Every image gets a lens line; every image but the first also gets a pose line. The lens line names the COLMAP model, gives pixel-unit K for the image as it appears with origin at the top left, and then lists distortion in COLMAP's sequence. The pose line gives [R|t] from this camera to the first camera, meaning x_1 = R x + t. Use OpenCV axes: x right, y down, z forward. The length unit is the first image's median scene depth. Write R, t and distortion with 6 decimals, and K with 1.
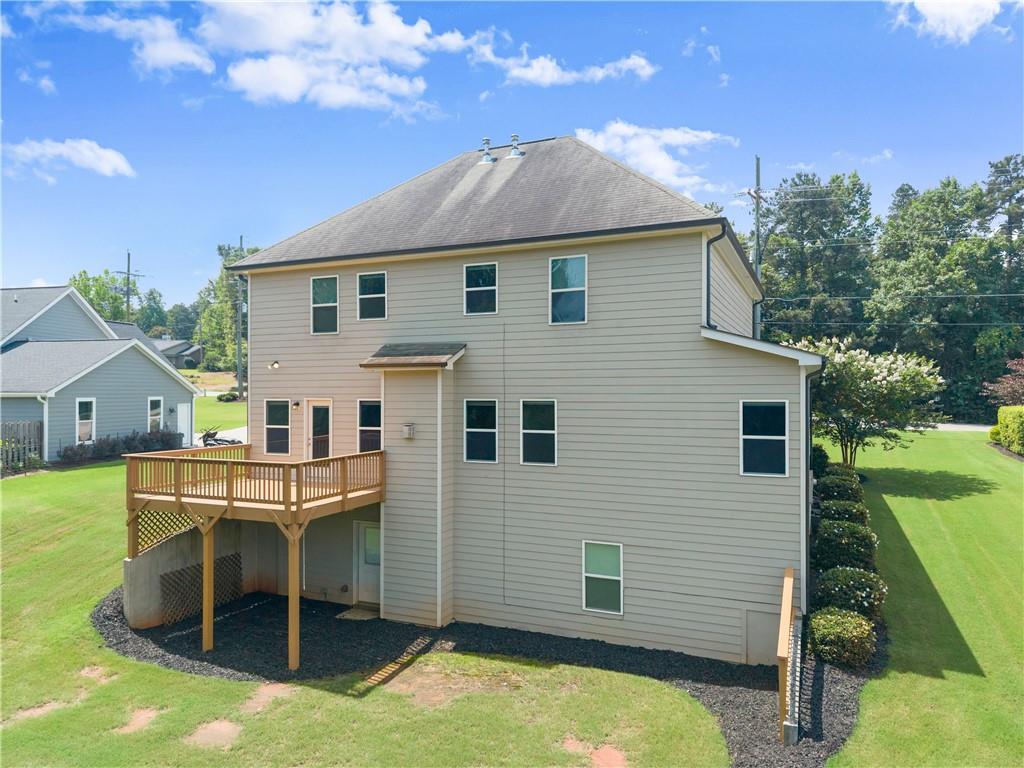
lens RADIAL K [[696.7, 0, 512.0], [0, 696.7, 384.0], [0, 0, 1]] dist [0.000242, -0.005164]
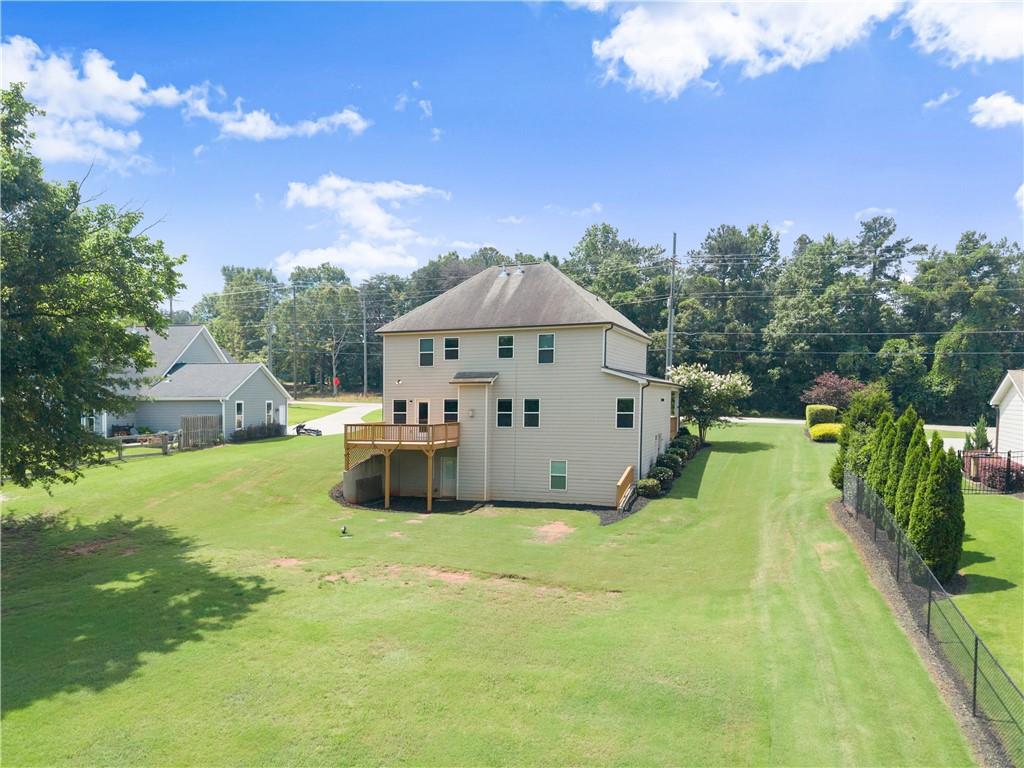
lens RADIAL K [[729.8, 0, 523.0], [0, 729.8, 396.9], [0, 0, 1]] dist [0.039577, -0.001775]
pose [[0.997983, -0.002233, 0.063443, -0.136189], [0.001835, 0.999978, 0.006334, 0.003538], [-0.063456, -0.006205, 0.997965, -1.267432]]
